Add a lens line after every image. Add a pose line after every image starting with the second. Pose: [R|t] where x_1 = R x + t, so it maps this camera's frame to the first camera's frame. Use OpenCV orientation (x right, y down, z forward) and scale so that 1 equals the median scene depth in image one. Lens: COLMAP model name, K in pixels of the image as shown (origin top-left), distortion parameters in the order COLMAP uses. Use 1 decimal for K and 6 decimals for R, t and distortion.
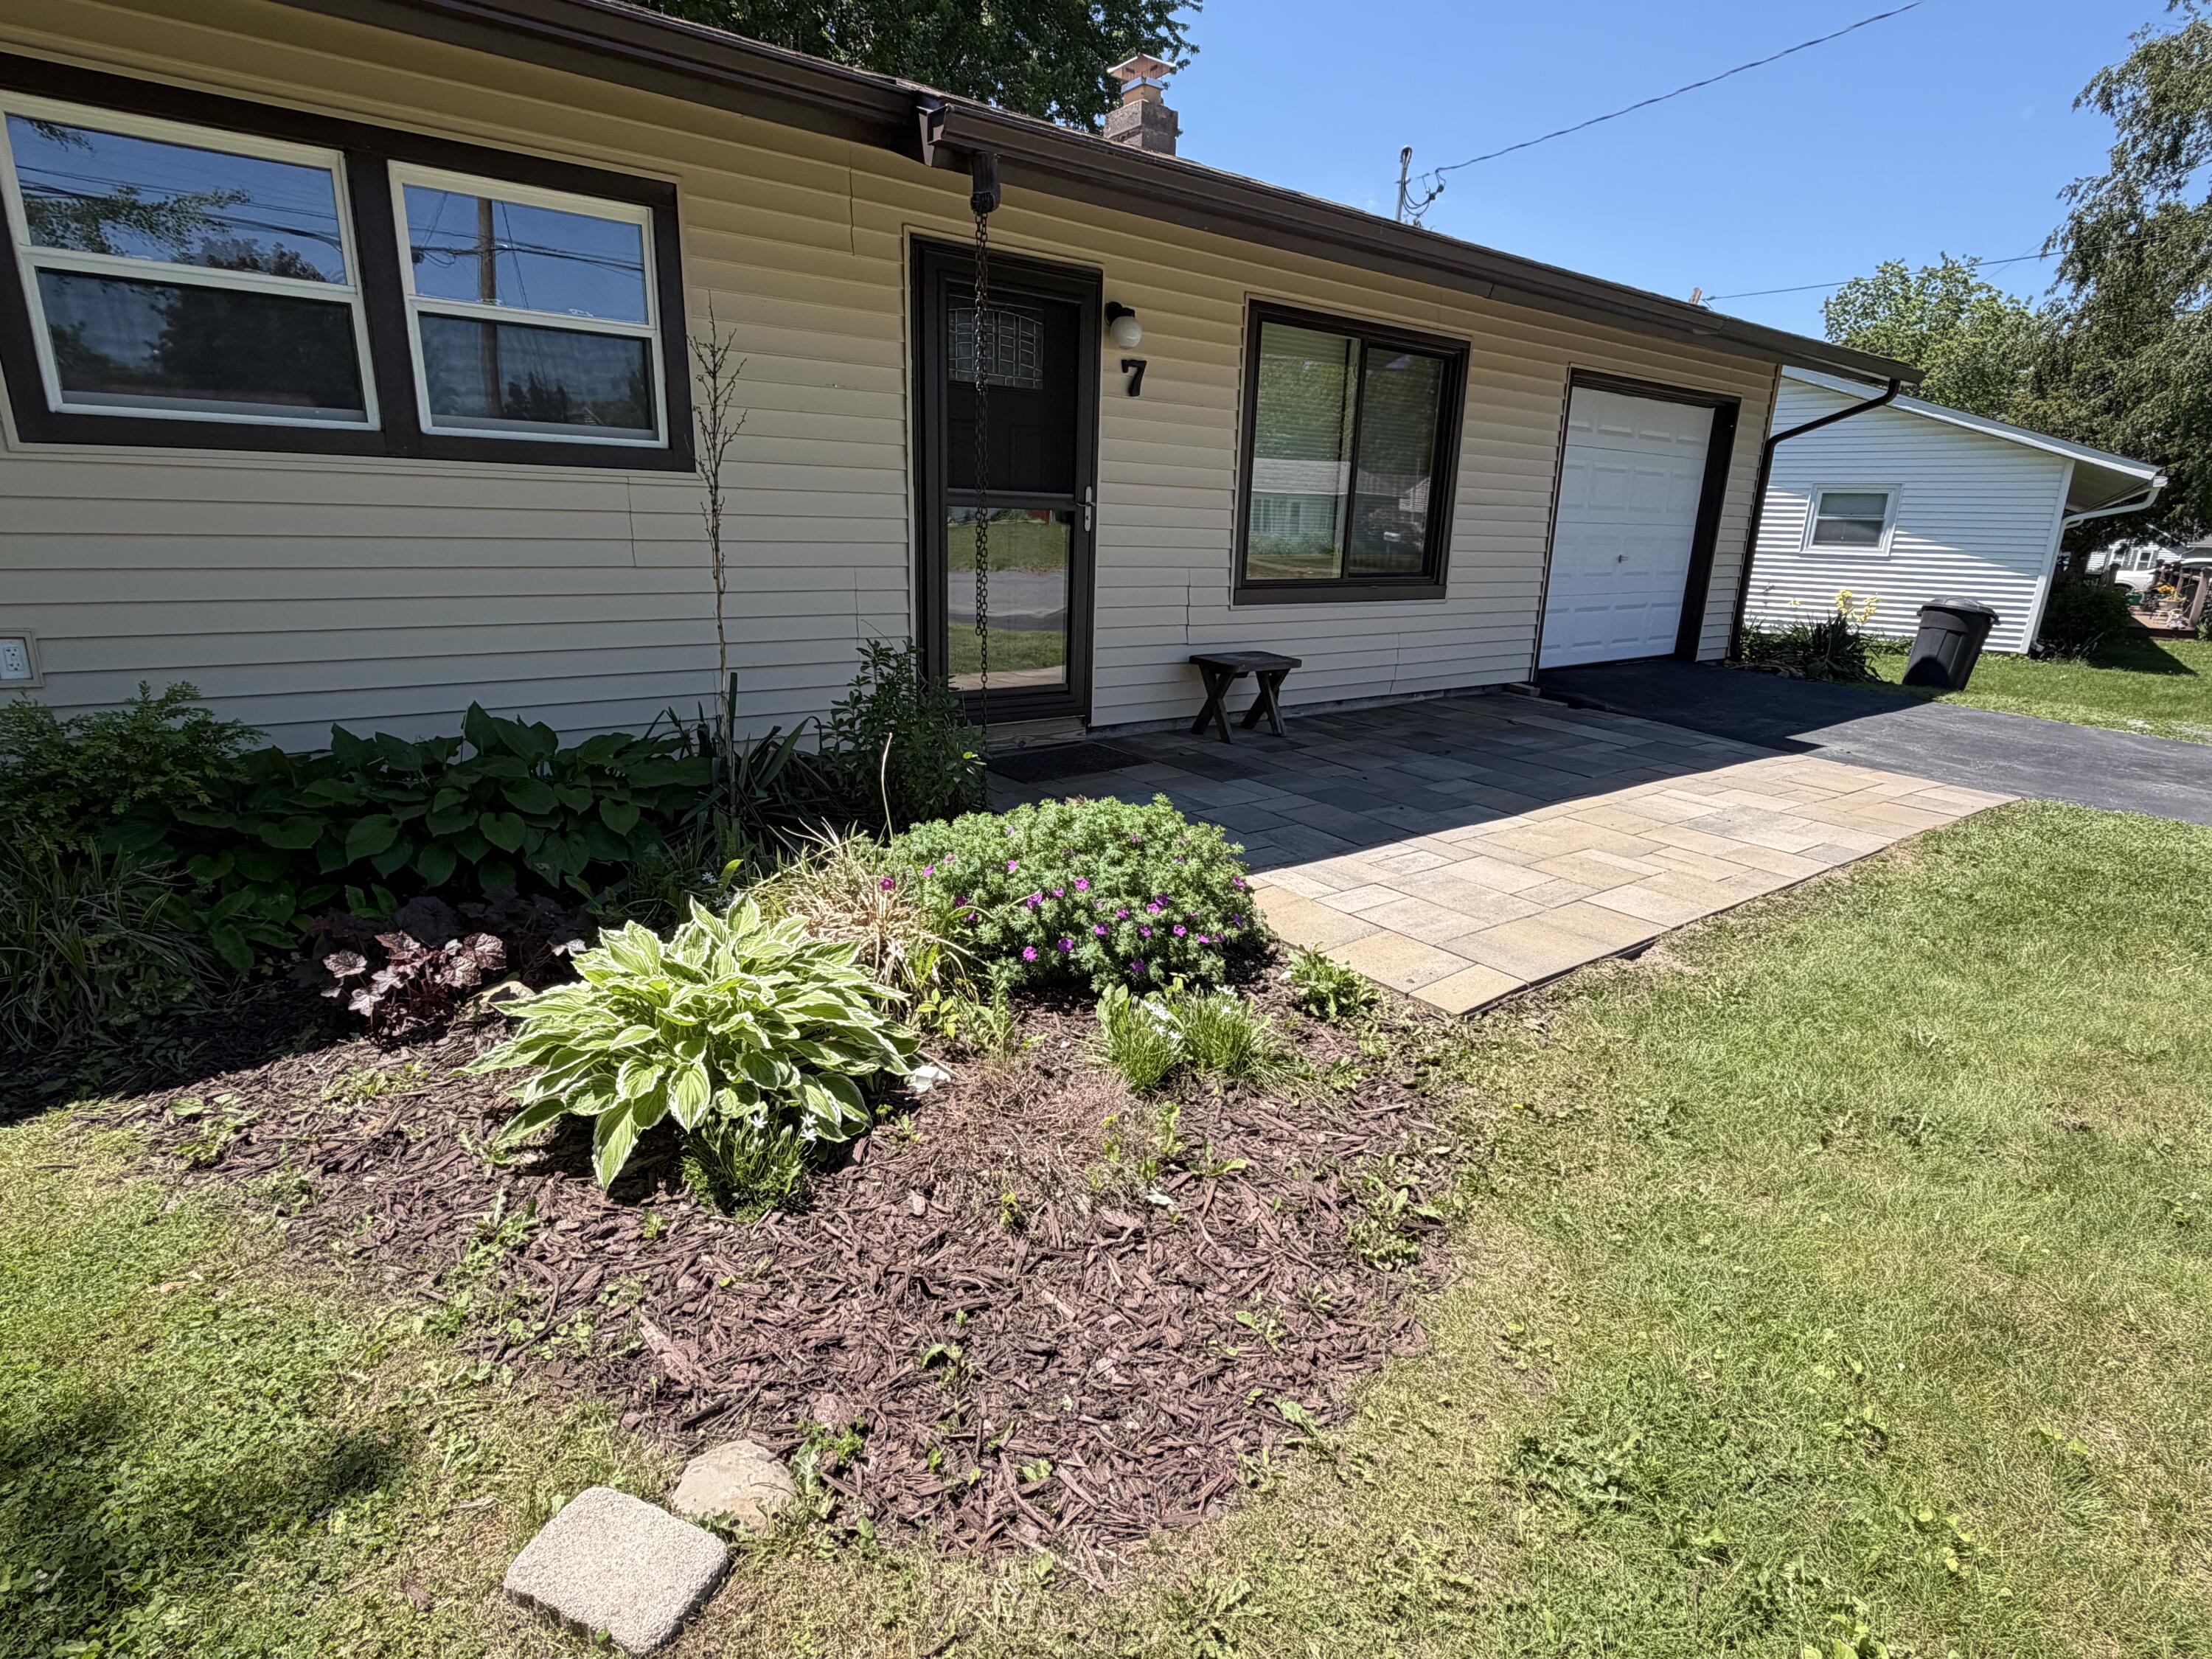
lens RADIAL K [[1110.3, 0, 1106.0], [0, 1110.3, 829.5], [0, 0, 1]] dist [0.000065, -0.000053]
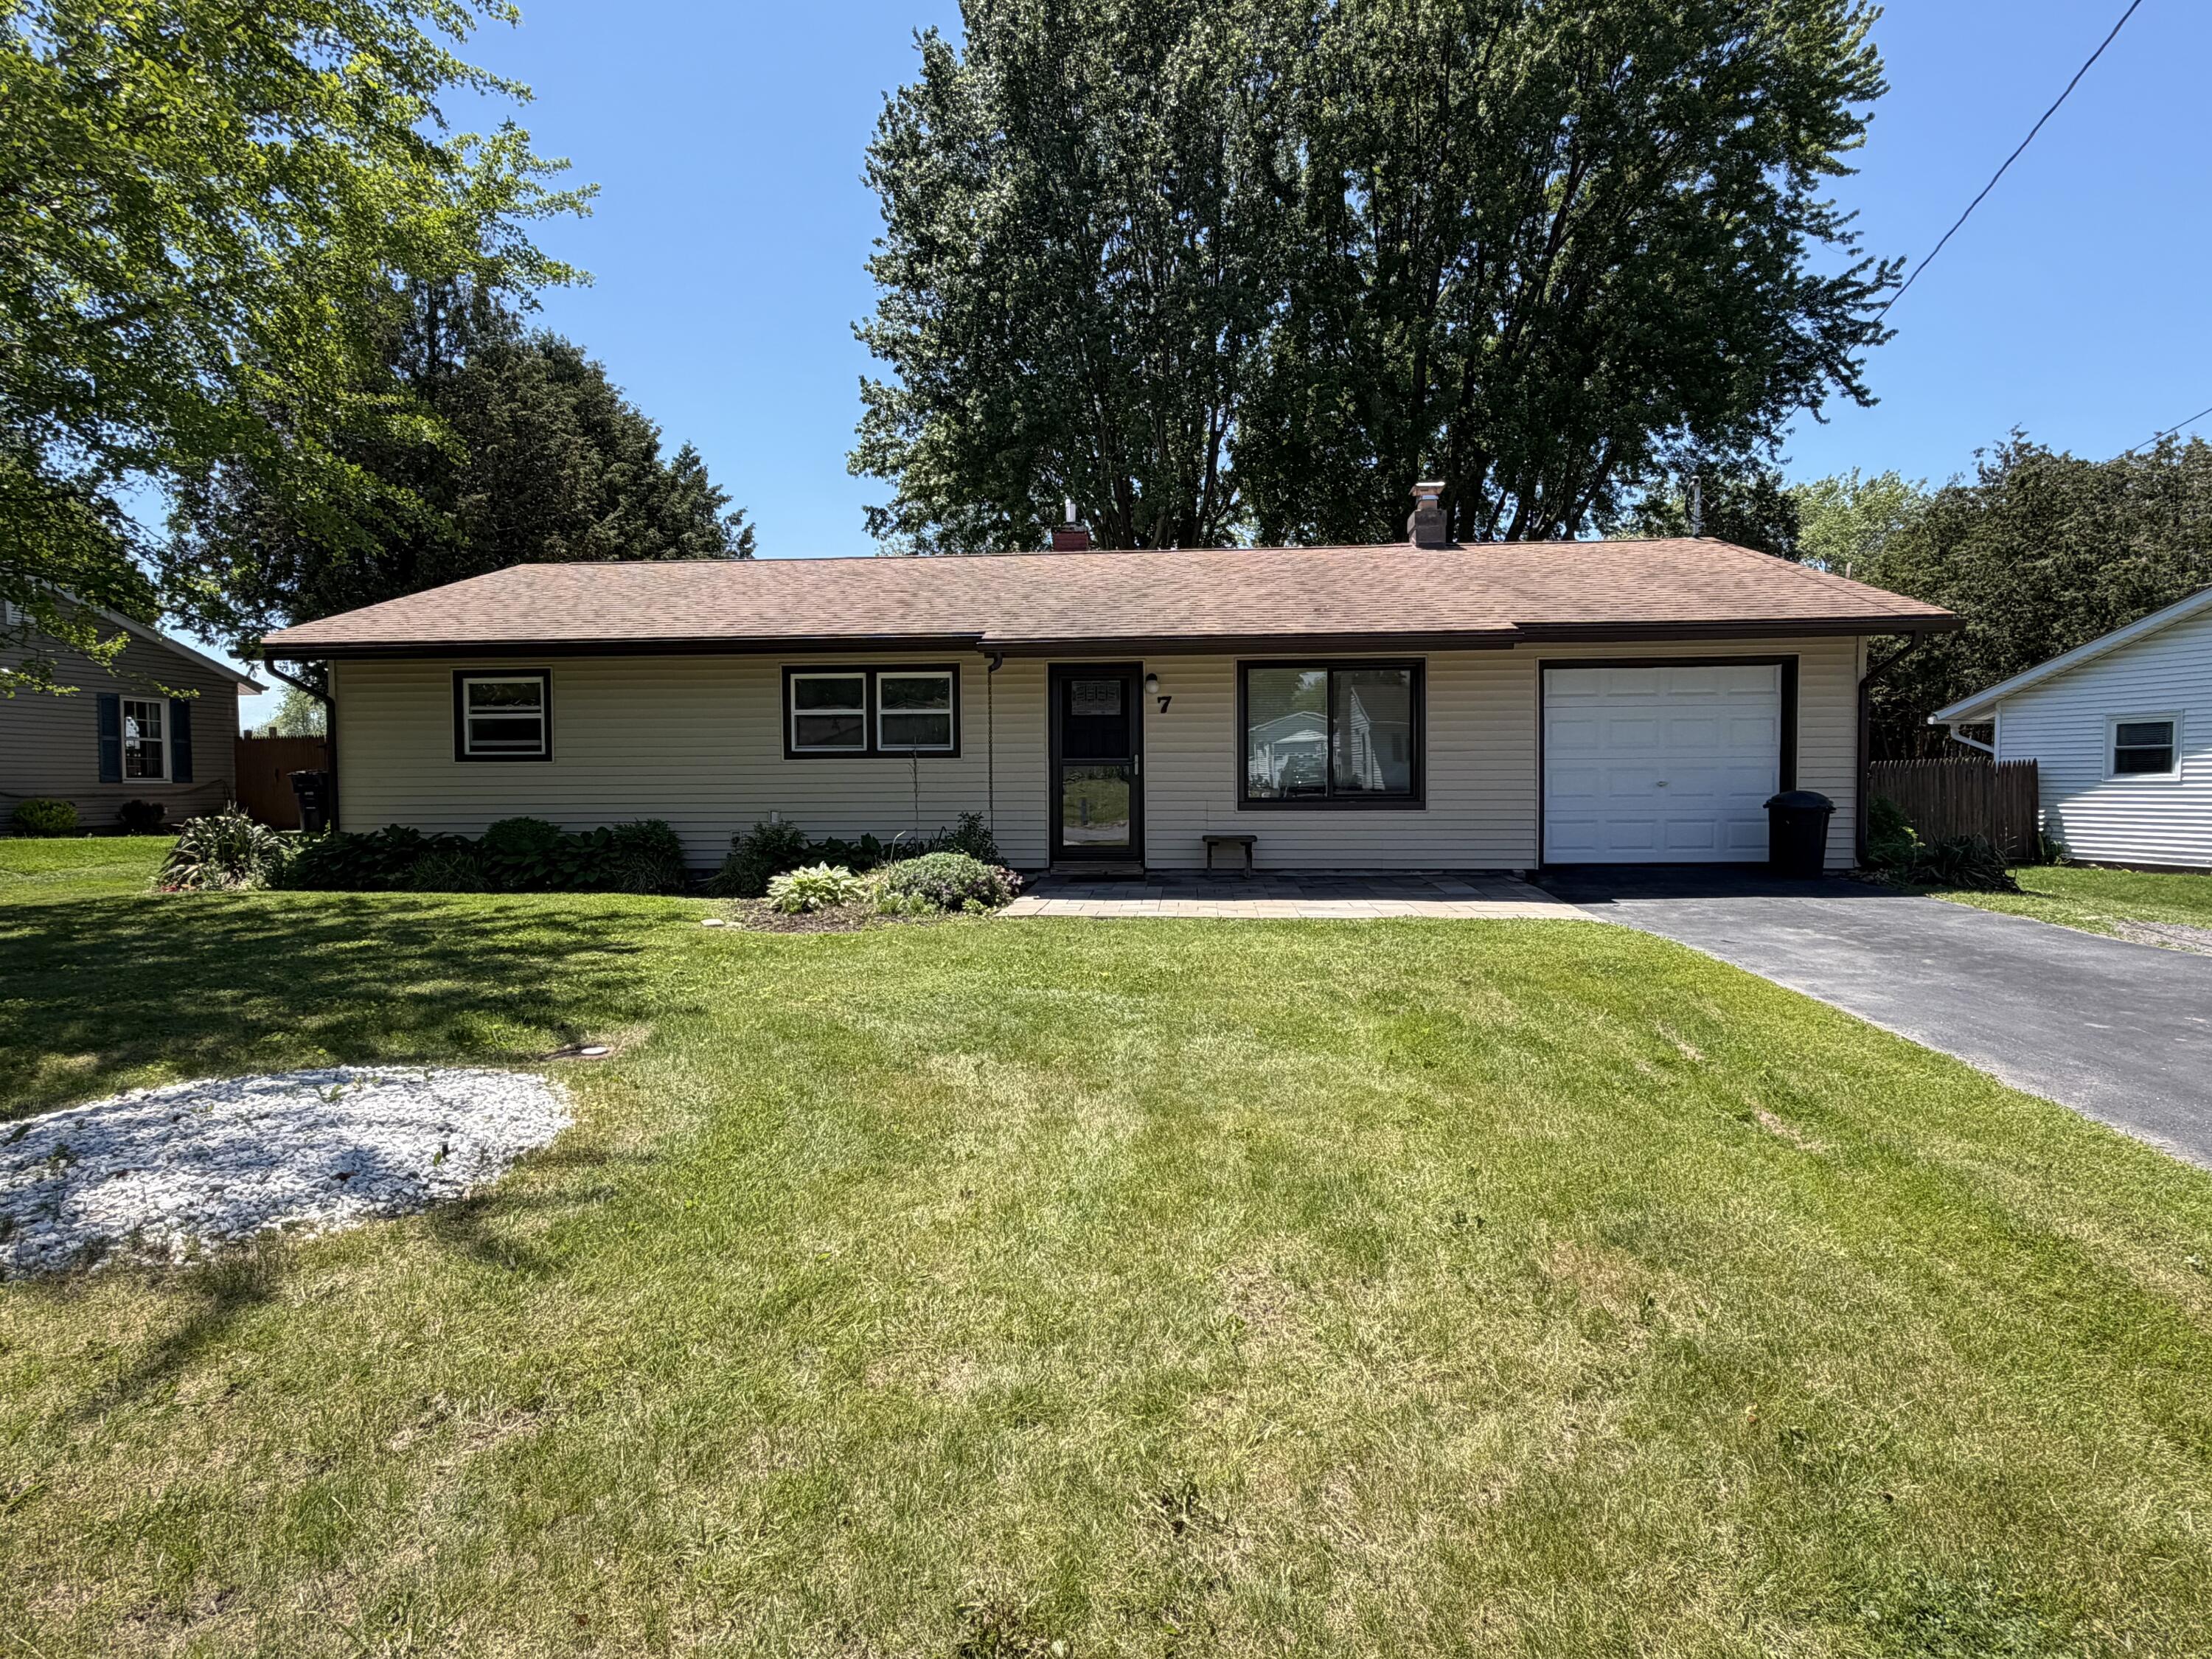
lens RADIAL K [[1177.8, 0, 1106.0], [0, 1177.8, 829.5], [0, 0, 1]] dist [-0.001741, 0.000578]
pose [[0.748952, -0.011540, -0.662524, 1.500991], [-0.152823, 0.969885, -0.189653, 0.284454], [0.644761, 0.243289, 0.724634, -0.683385]]
